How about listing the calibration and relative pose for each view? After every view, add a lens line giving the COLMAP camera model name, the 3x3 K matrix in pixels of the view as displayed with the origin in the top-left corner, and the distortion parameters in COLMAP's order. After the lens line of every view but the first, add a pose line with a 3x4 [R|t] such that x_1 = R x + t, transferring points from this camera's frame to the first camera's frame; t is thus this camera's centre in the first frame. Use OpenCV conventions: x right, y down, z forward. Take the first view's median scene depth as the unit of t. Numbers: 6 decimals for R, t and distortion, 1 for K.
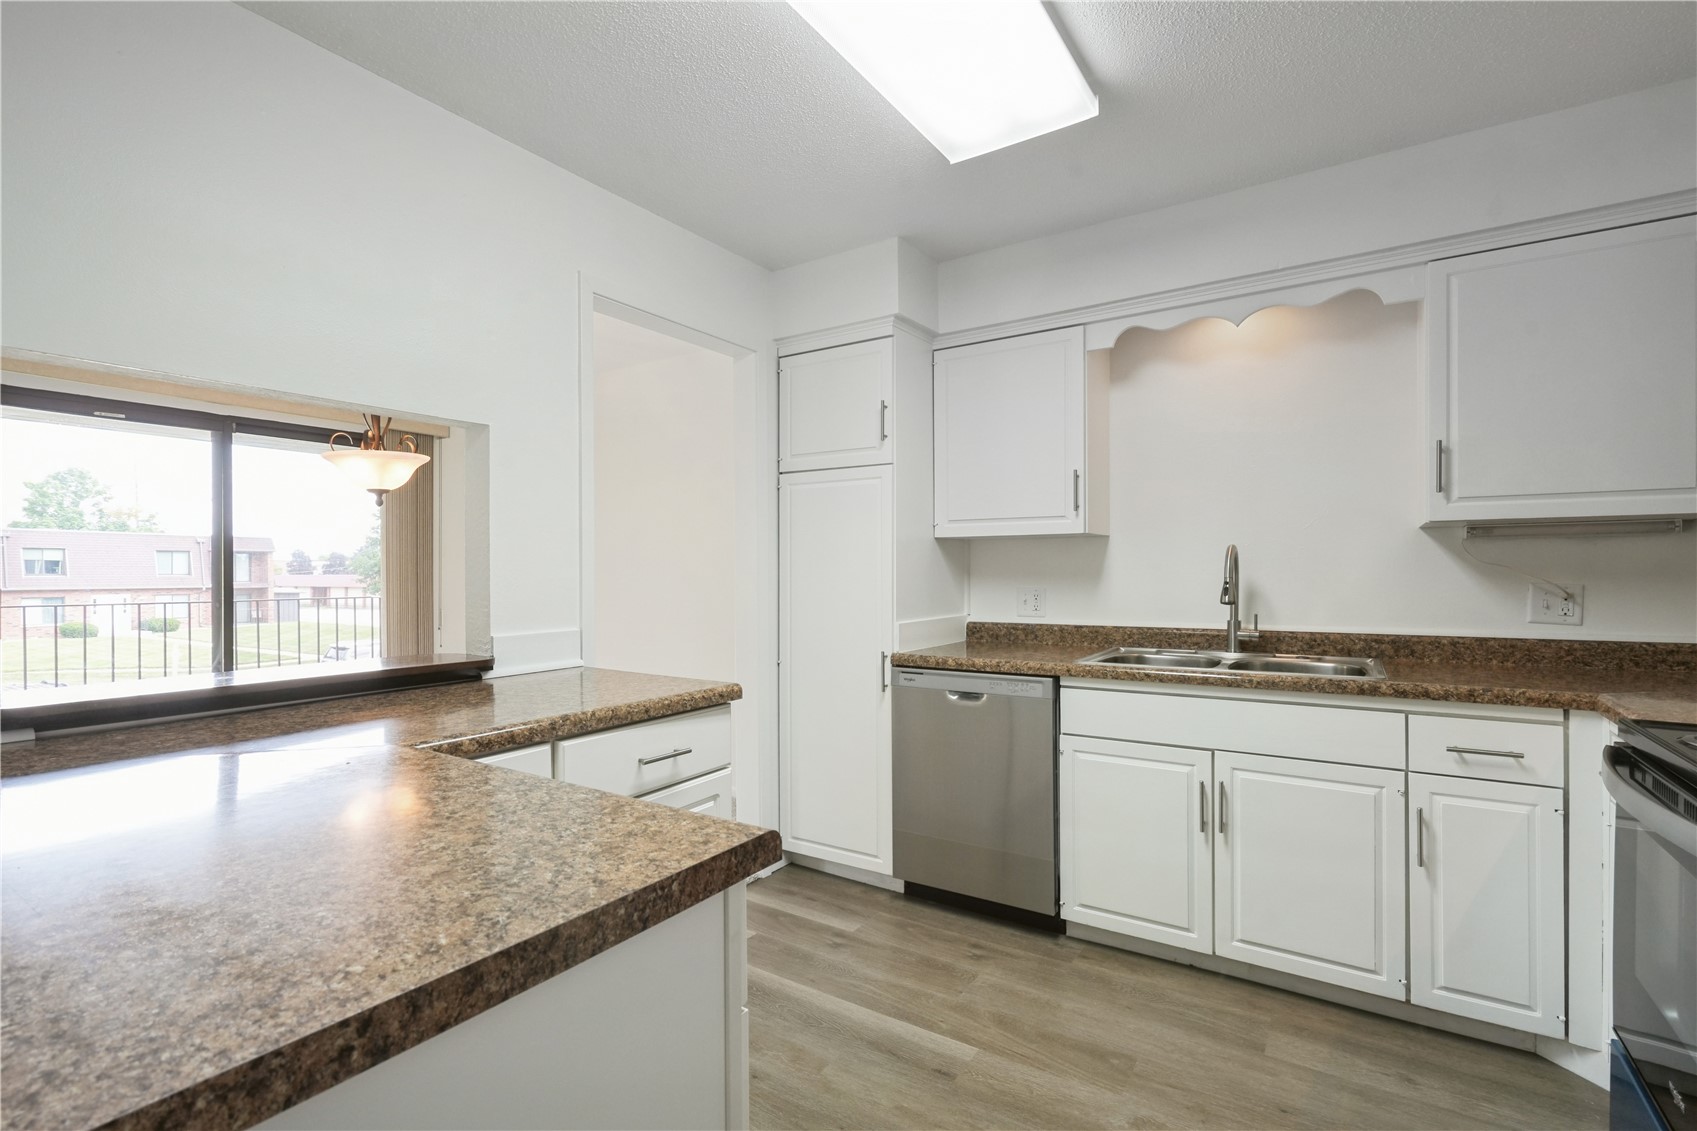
lens RADIAL K [[790.2, 0, 848.5], [0, 790.2, 565.5], [0, 0, 1]] dist [-0.000252, -0.000174]
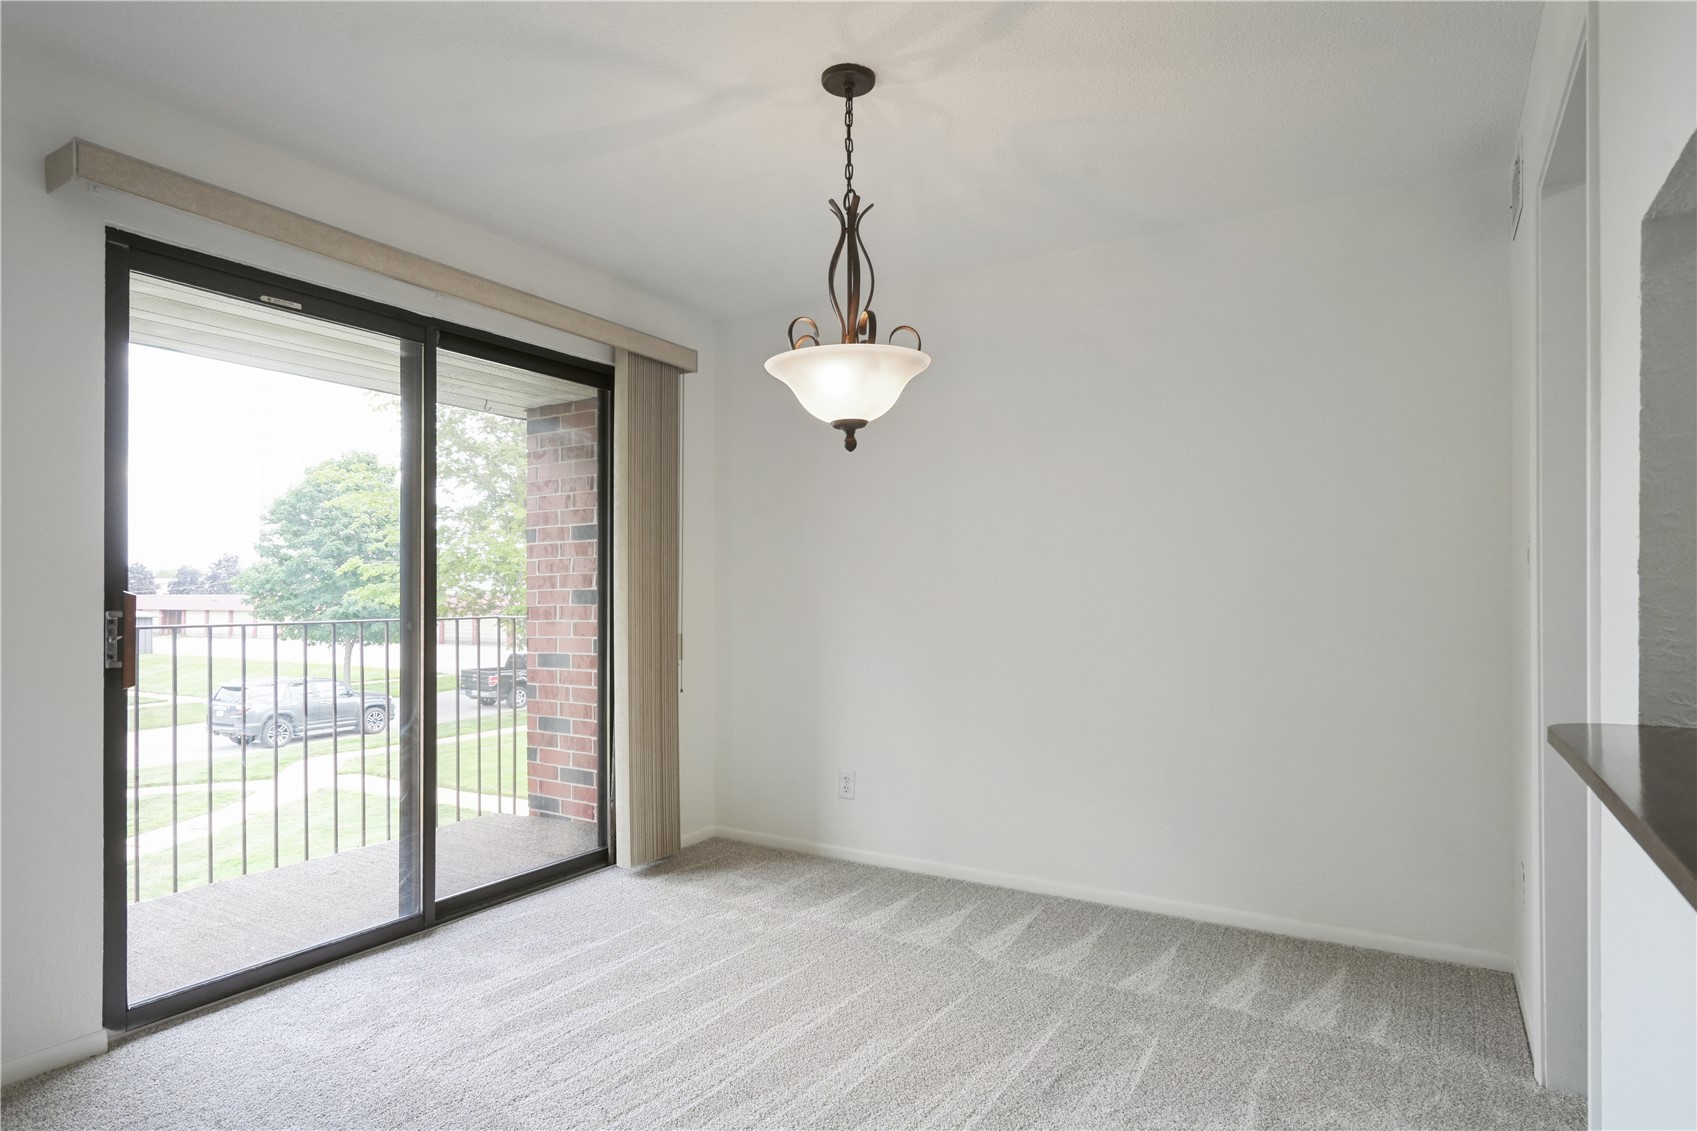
lens RADIAL K [[967.3, 0, 848.5], [0, 967.3, 565.5], [0, 0, 1]] dist [0.001447, 0.000189]
pose [[0.998940, 0.001136, 0.046011, -0.816672], [-0.000208, 0.999796, -0.020176, 0.028305], [-0.046024, 0.020145, 0.998737, 0.396263]]
